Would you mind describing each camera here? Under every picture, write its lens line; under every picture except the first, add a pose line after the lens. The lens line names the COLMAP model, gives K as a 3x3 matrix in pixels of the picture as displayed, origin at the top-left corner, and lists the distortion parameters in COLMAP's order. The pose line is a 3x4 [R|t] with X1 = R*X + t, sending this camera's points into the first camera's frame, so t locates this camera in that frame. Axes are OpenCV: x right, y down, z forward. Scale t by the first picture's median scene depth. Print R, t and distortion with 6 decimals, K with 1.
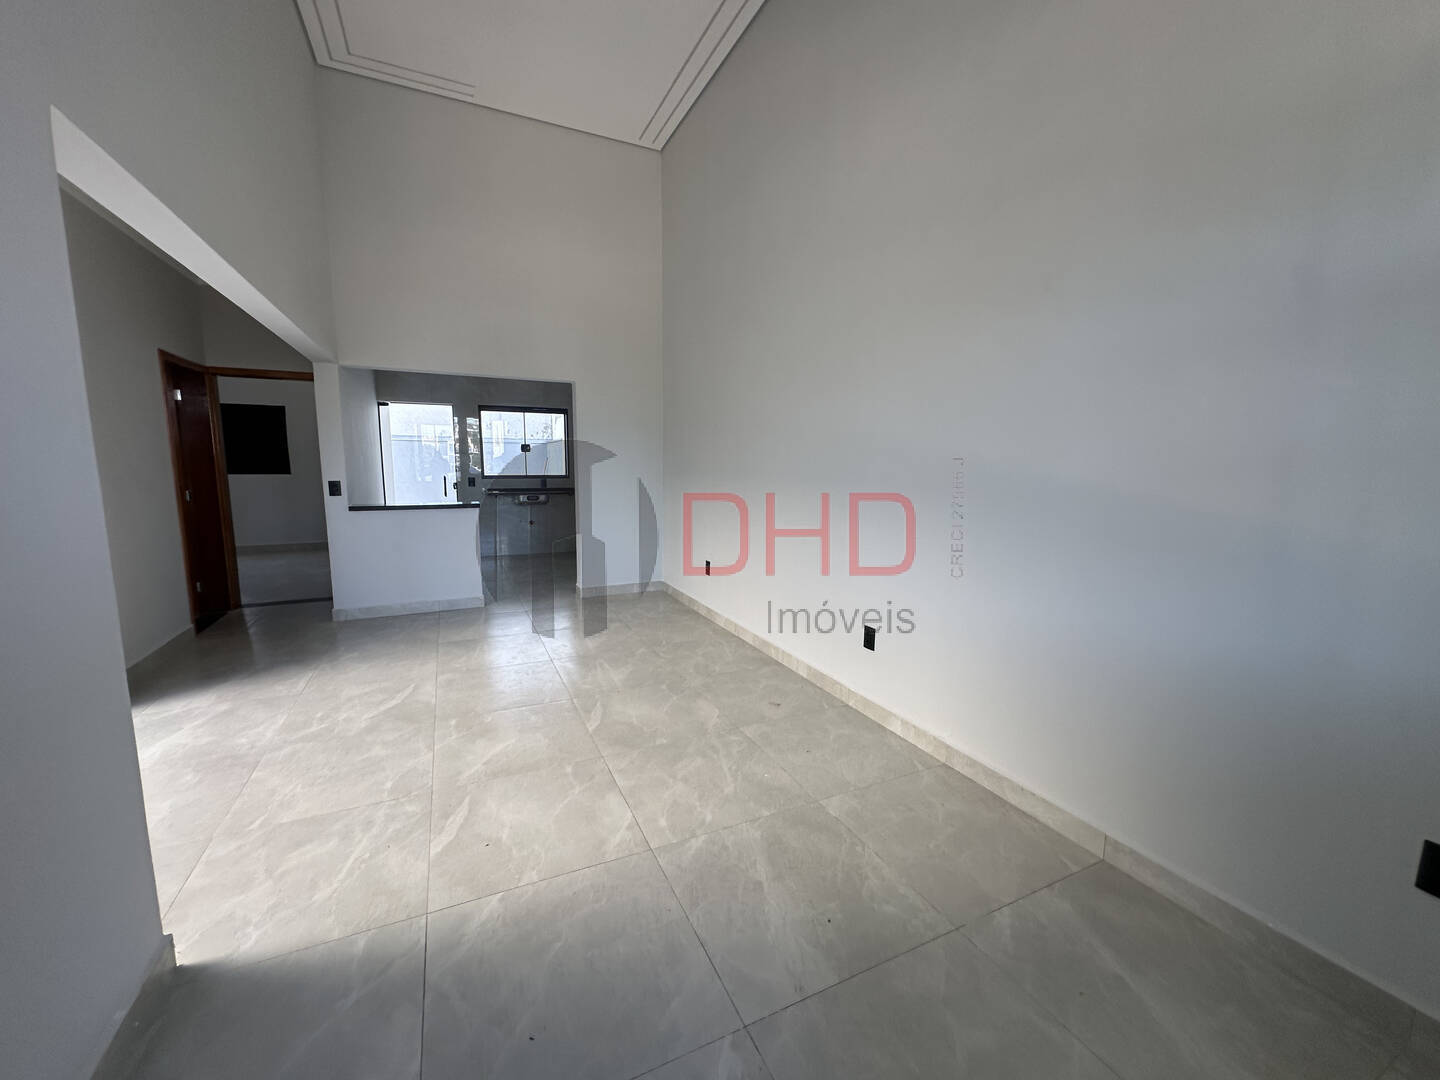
lens RADIAL K [[574.5, 0, 713.2], [0, 574.5, 542.9], [0, 0, 1]] dist [-0.000381, -0.000063]
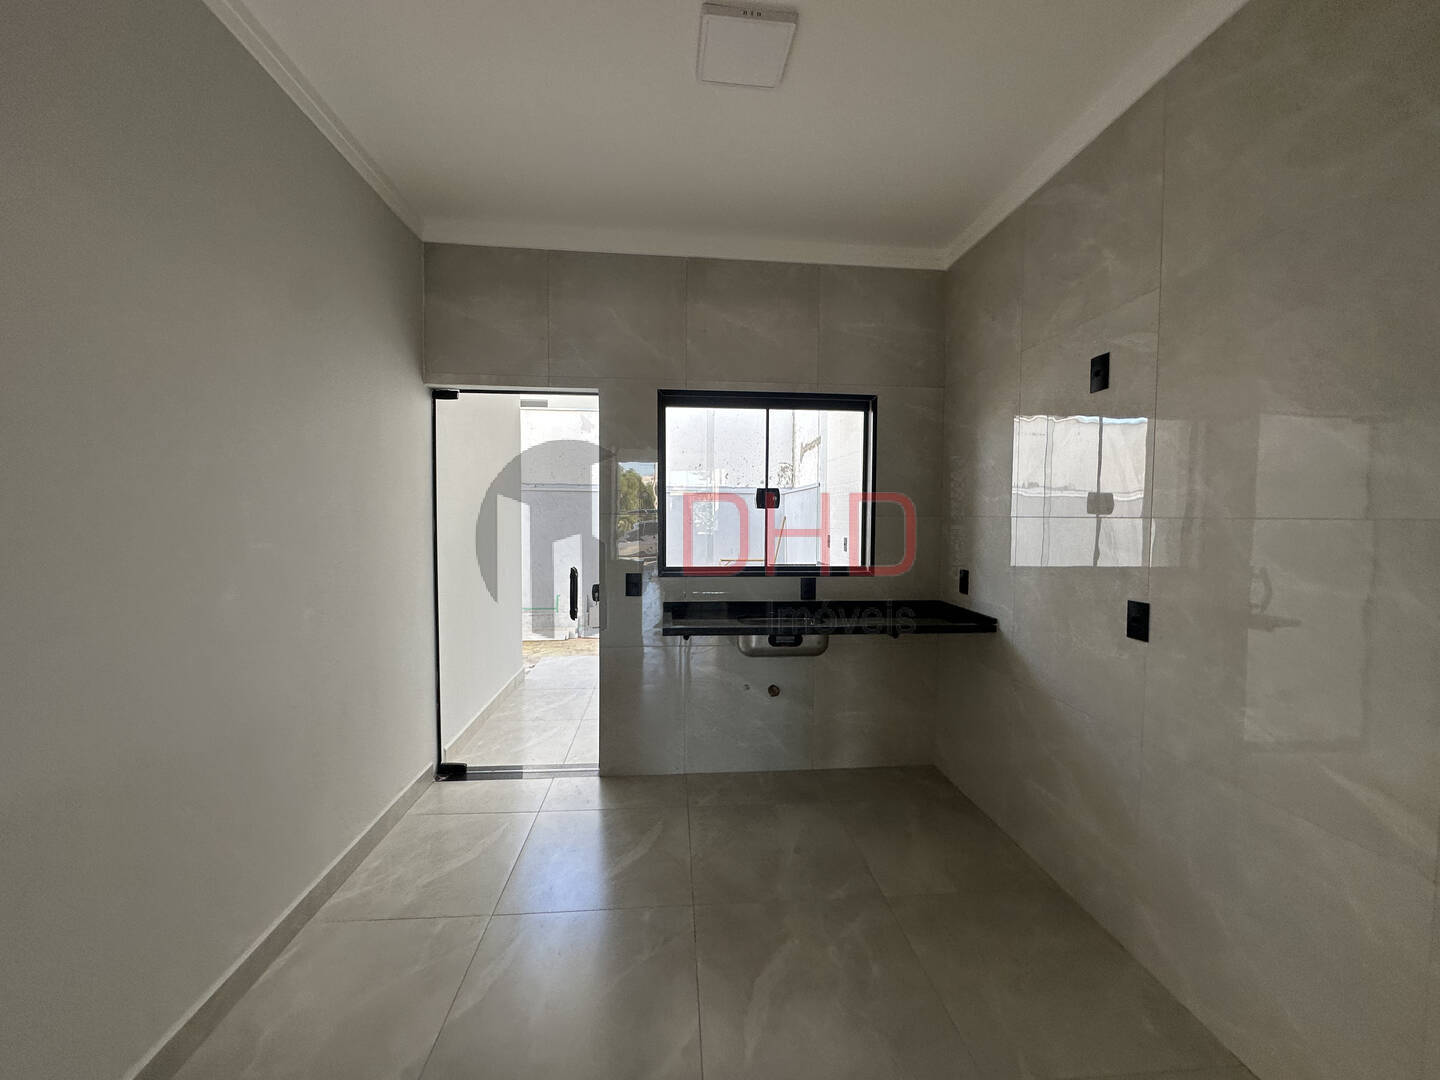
lens RADIAL K [[574.5, 0, 719.7], [0, 574.5, 541.5], [0, 0, 1]] dist [-0.000381, -0.000063]
pose [[0.940396, 0.016476, -0.339682, -0.228659], [-0.049459, 0.994832, -0.088673, -0.101431], [0.336466, 0.100188, 0.936351, 0.639640]]
